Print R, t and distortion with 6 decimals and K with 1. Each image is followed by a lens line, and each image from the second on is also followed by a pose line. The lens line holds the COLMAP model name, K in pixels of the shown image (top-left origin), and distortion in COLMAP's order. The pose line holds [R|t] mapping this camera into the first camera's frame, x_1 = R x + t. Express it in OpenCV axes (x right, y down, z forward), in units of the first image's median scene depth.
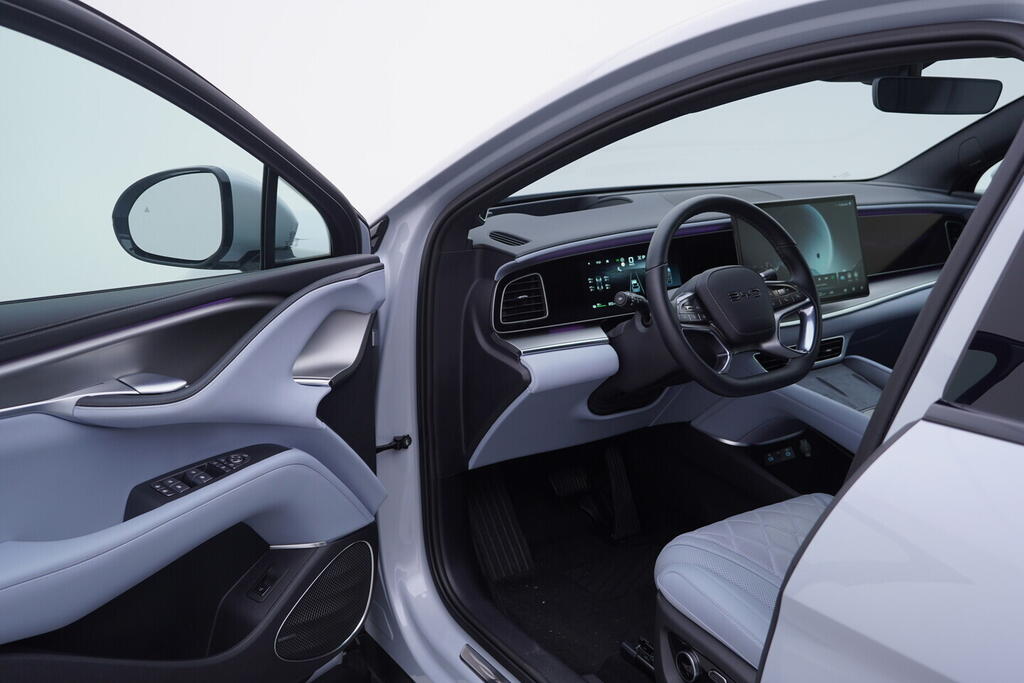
lens RADIAL K [[1037.8, 0, 511.8], [0, 1037.8, 343.2], [0, 0, 1]] dist [0.001555, 0.000000]
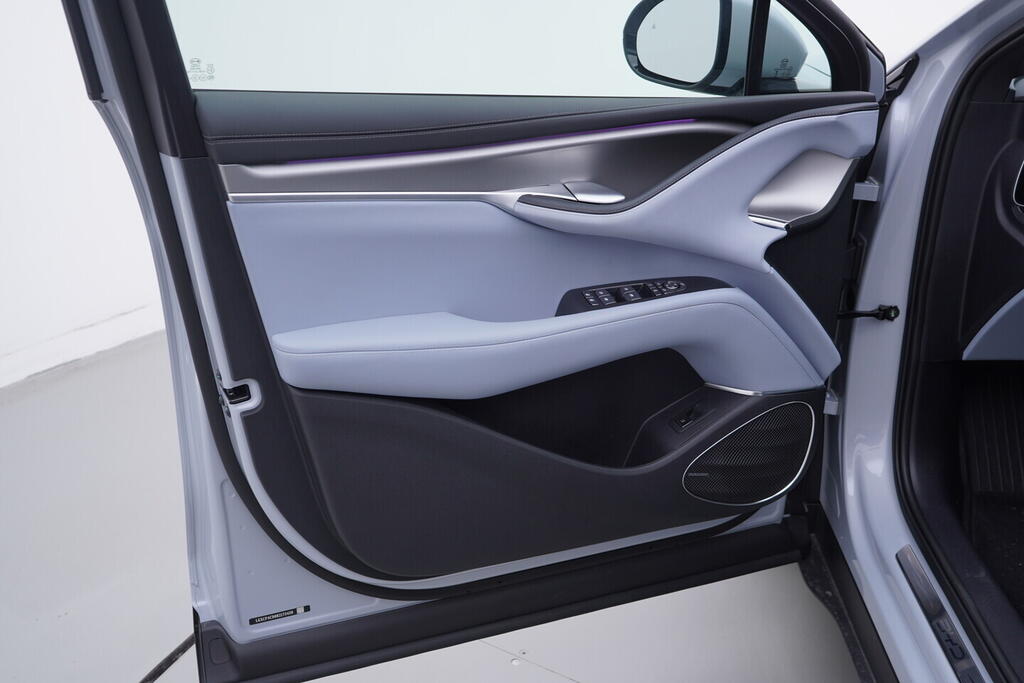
lens RADIAL K [[1037.8, 0, 512.5], [0, 1037.8, 339.8], [0, 0, 1]] dist [0.001555, 0.000000]
pose [[0.819261, 0.218039, -0.530349, 0.138020], [-0.146458, 0.973776, 0.174100, 0.011109], [0.554401, -0.064960, 0.829710, 0.084646]]
